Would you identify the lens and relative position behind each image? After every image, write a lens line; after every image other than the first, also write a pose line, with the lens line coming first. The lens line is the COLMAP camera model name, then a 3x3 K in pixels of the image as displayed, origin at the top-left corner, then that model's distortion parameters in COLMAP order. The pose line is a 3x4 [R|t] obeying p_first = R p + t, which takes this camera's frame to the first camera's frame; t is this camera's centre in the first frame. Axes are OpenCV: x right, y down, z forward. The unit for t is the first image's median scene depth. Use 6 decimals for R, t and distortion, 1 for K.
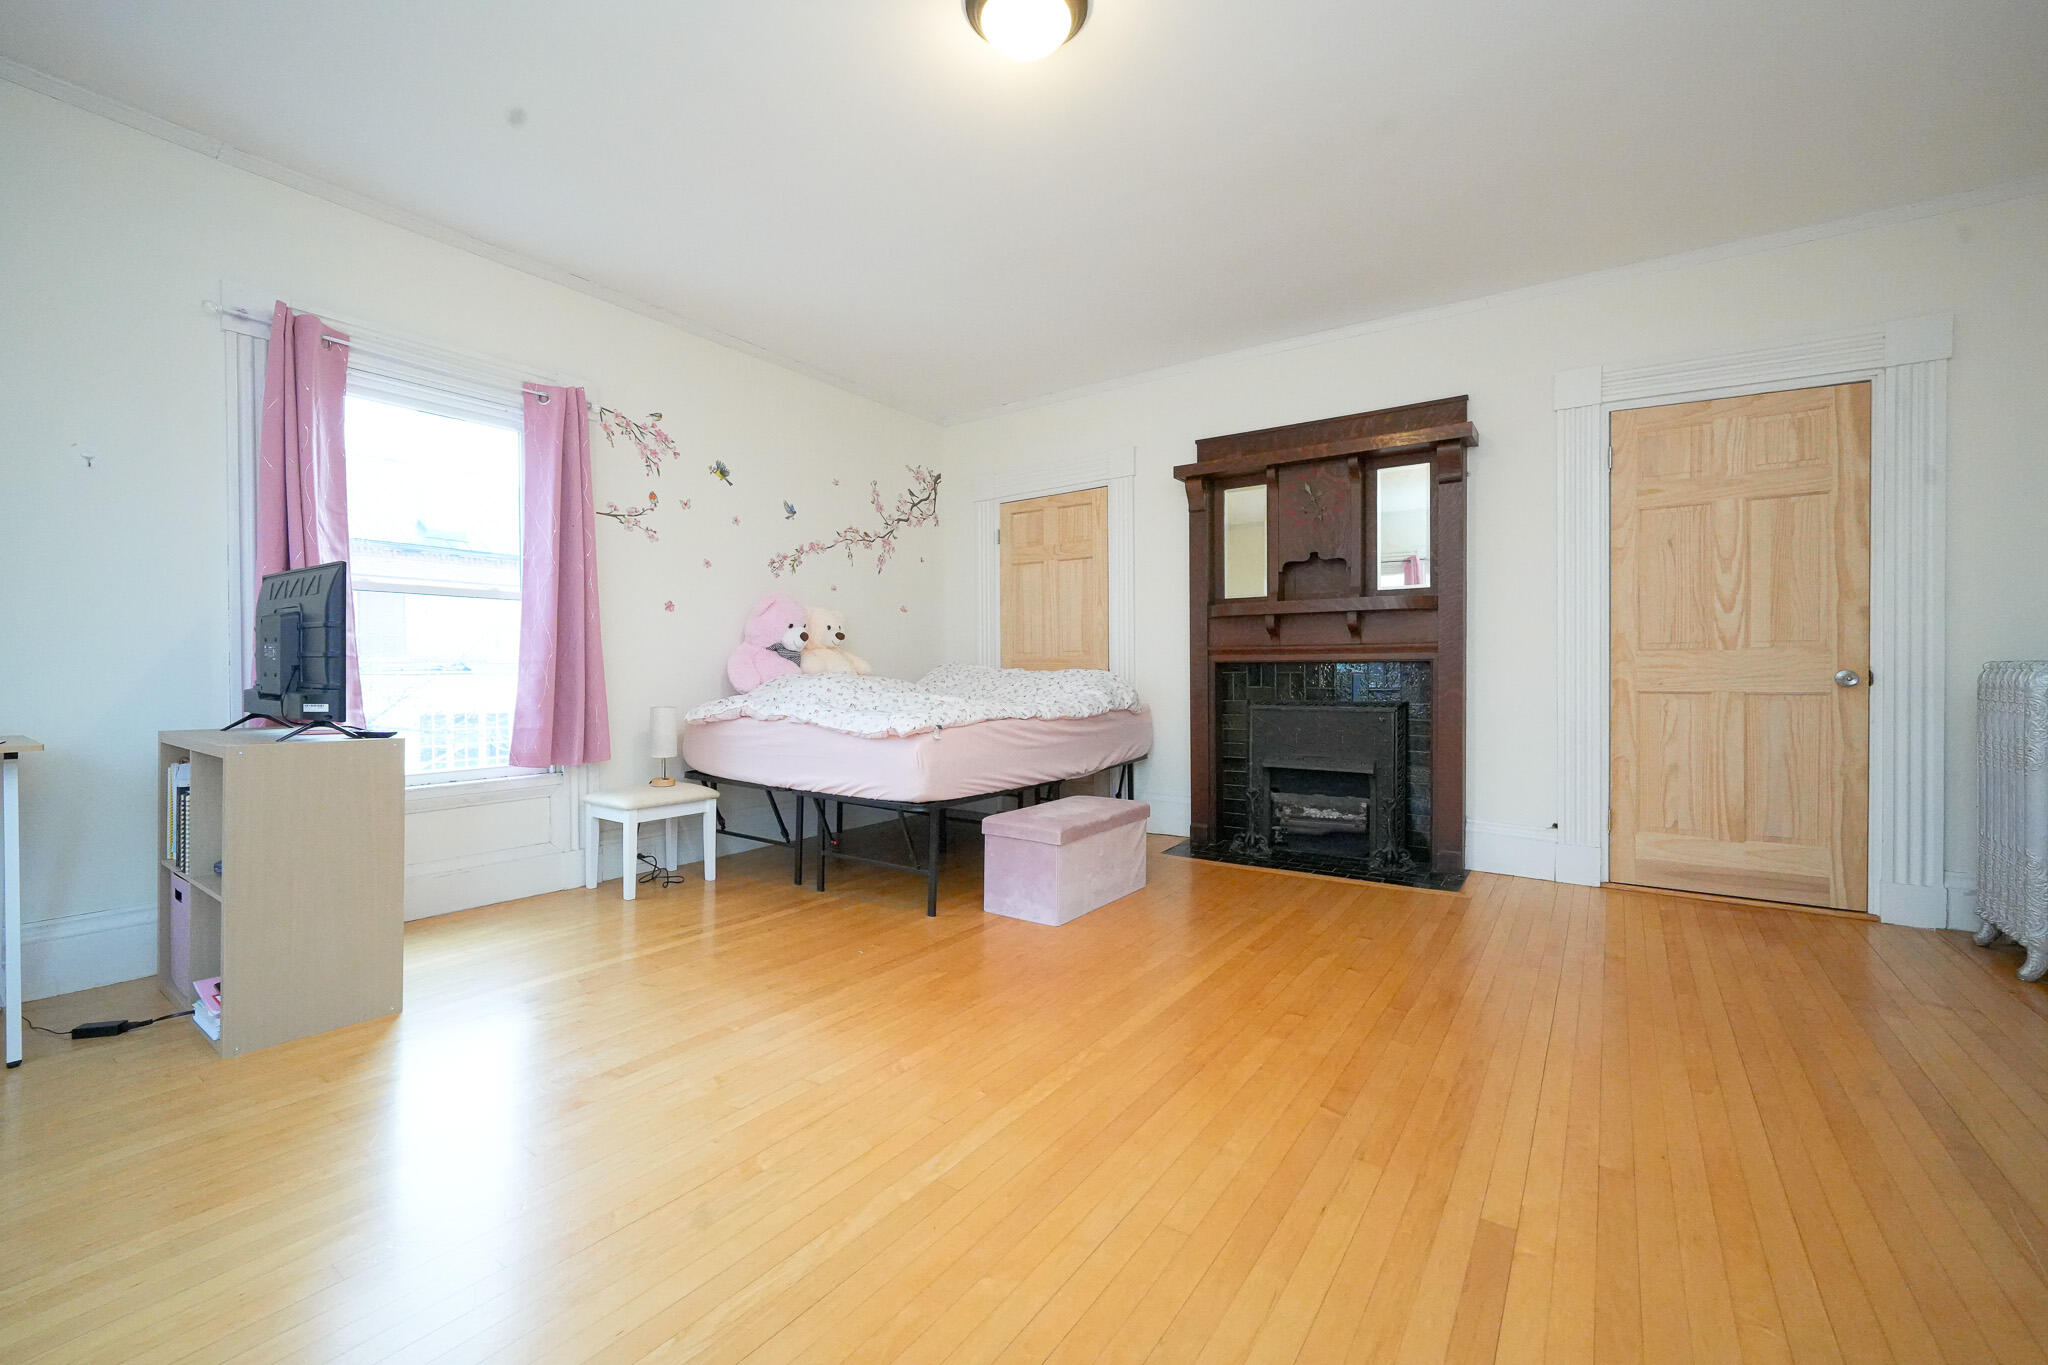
lens RADIAL K [[846.5, 0, 1020.0], [0, 846.5, 674.2], [0, 0, 1]] dist [0.000651, 0.000107]
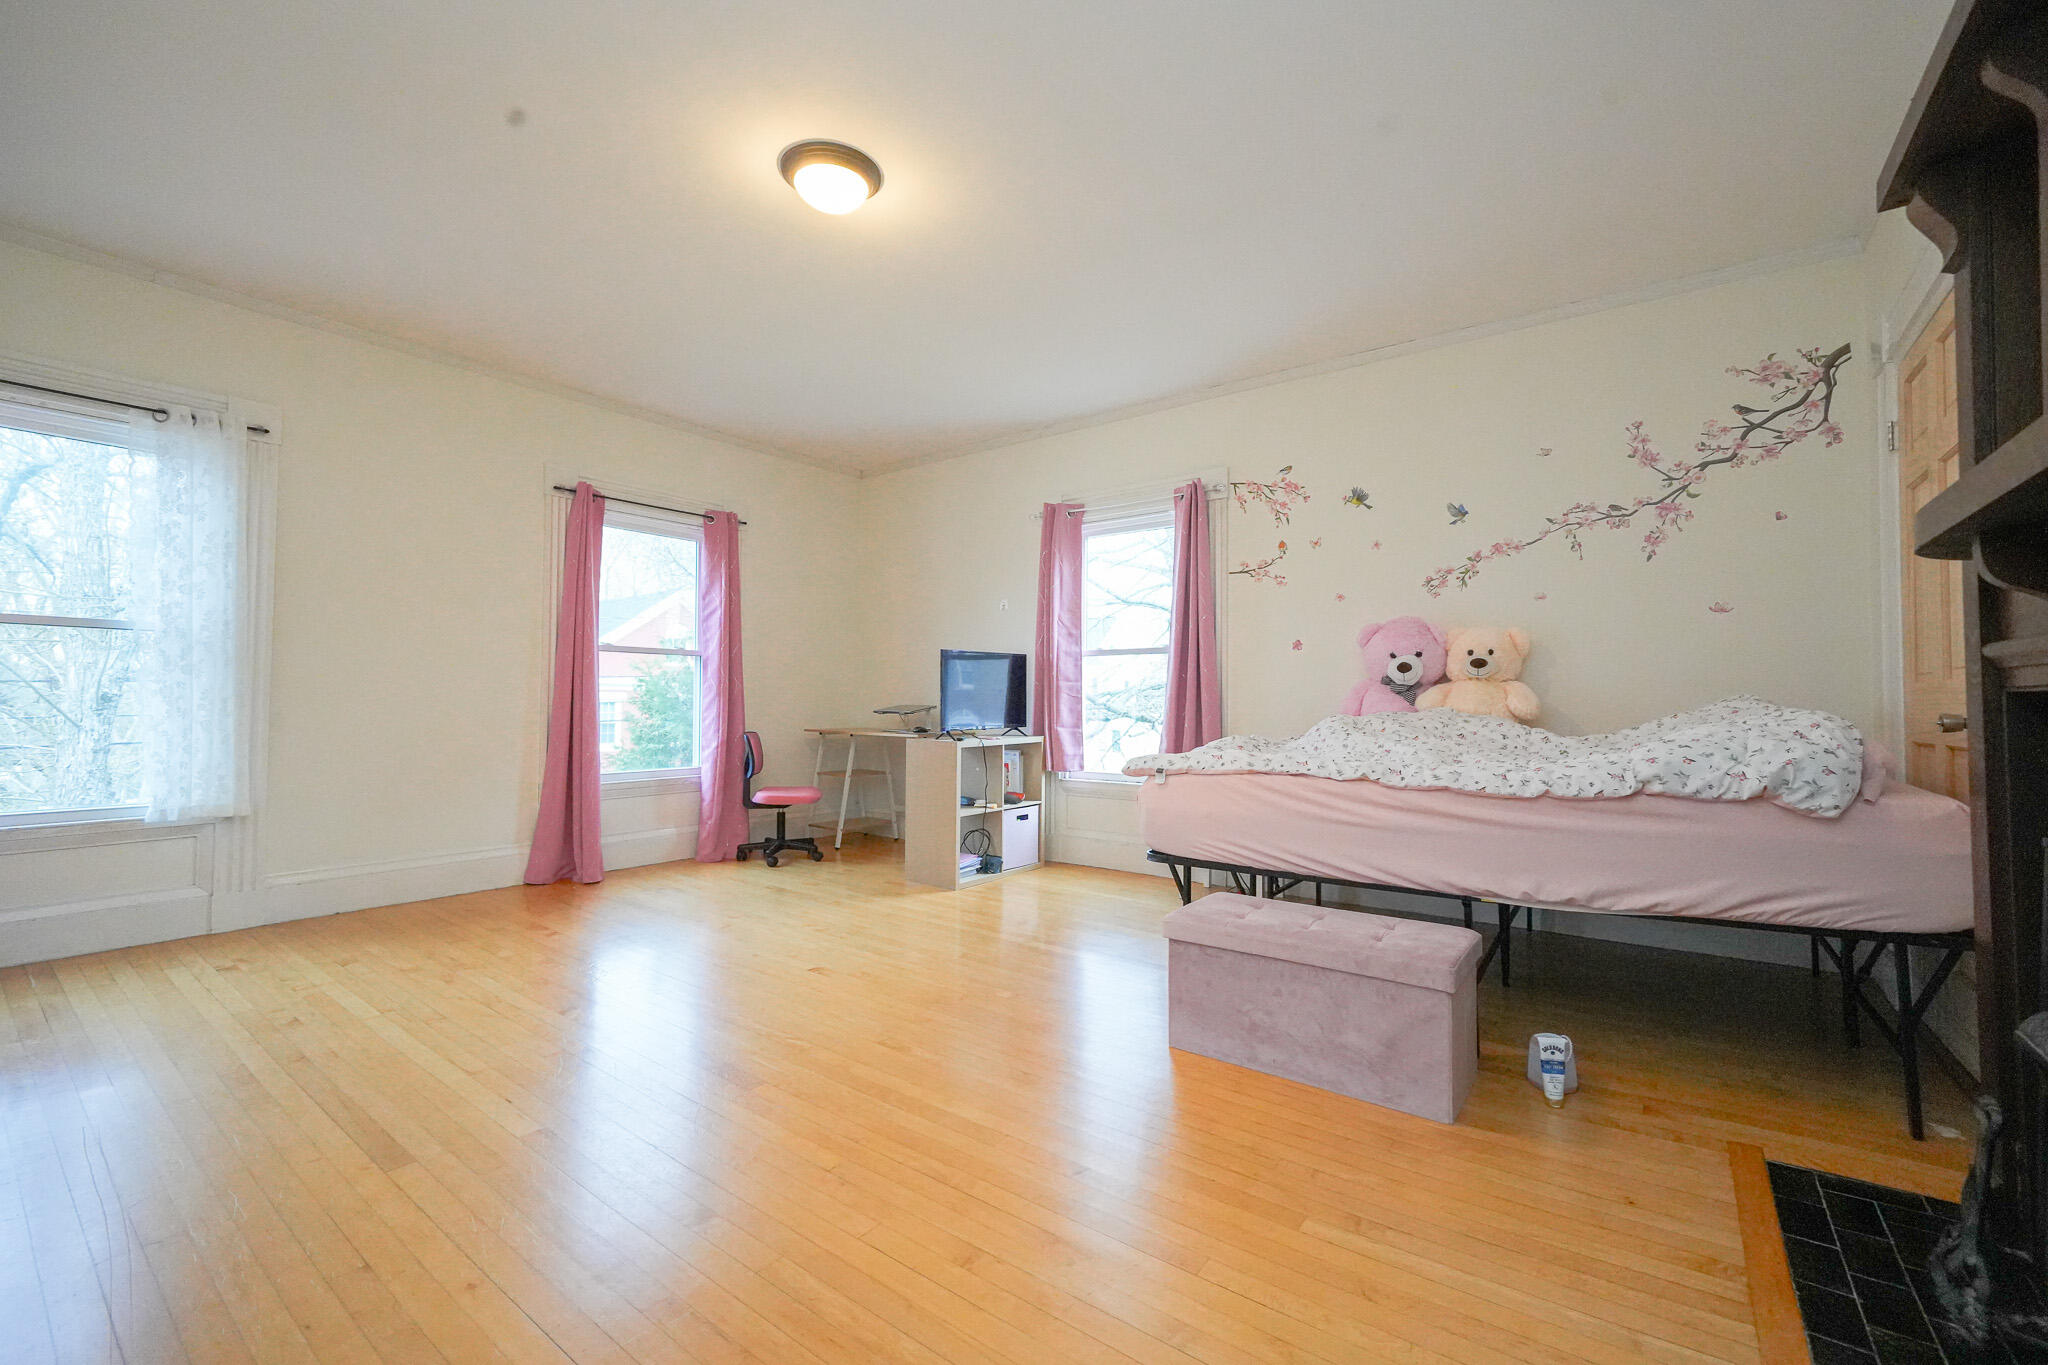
lens RADIAL K [[846.5, 0, 1020.0], [0, 846.5, 674.2], [0, 0, 1]] dist [0.000651, 0.000107]
pose [[-0.037872, -0.034396, -0.998690, 0.644290], [-0.009406, 0.999375, -0.034063, -0.006006], [0.999238, 0.008103, -0.038172, 0.702844]]
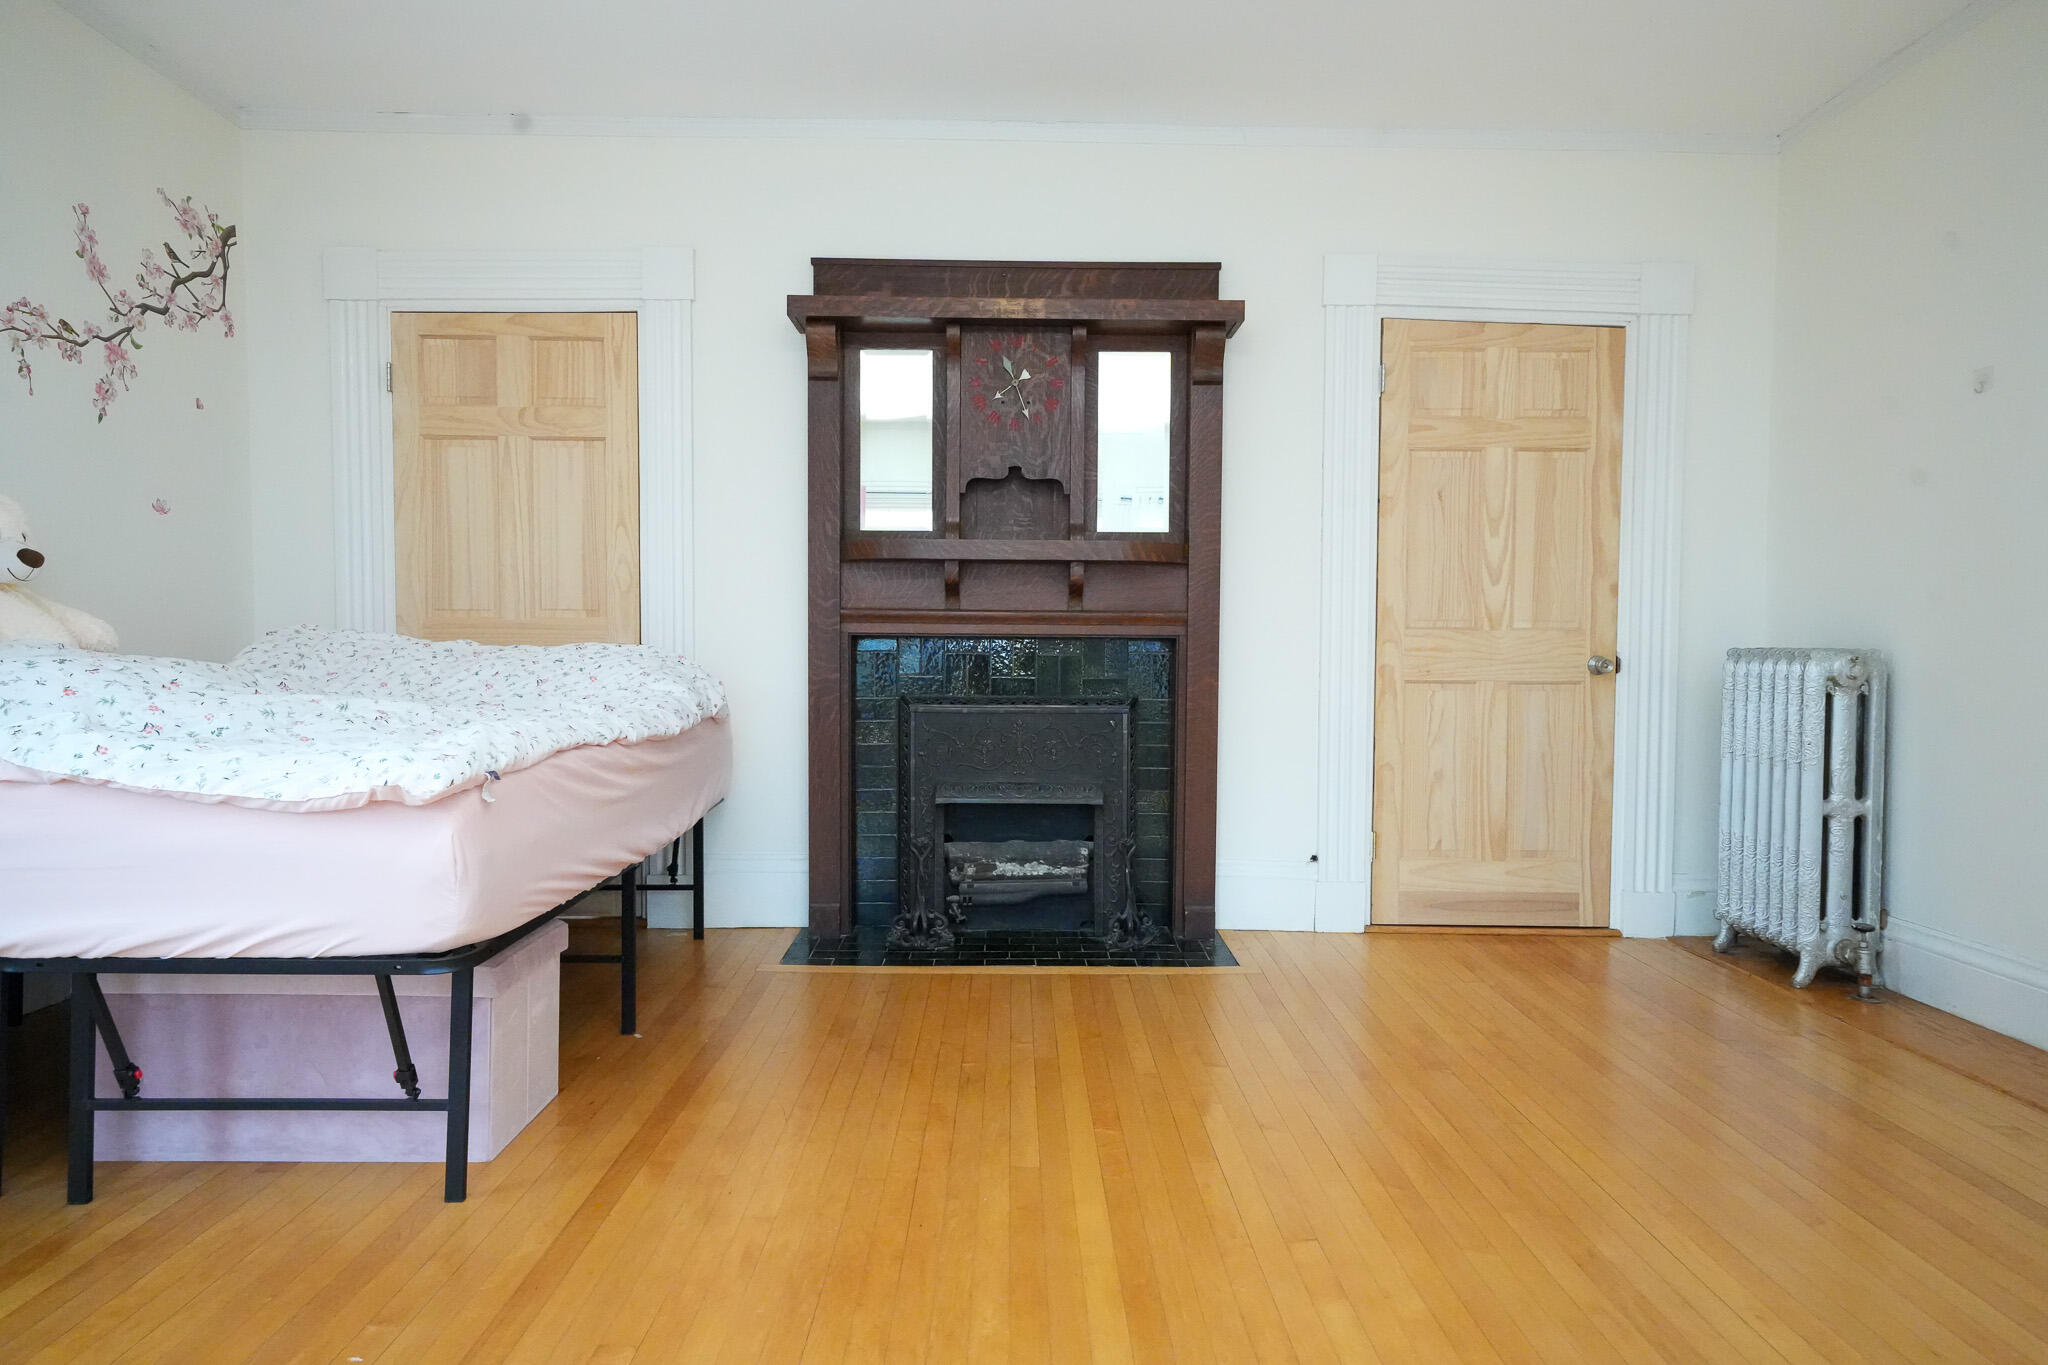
lens RADIAL K [[1199.1, 0, 1024.0], [0, 1199.1, 682.5], [0, 0, 1]] dist [0.023465, 0.000603]
pose [[0.814075, -0.008477, 0.580697, -0.185934], [-0.008099, 0.999631, 0.025946, -0.003697], [-0.580703, -0.025825, 0.813706, 0.258868]]
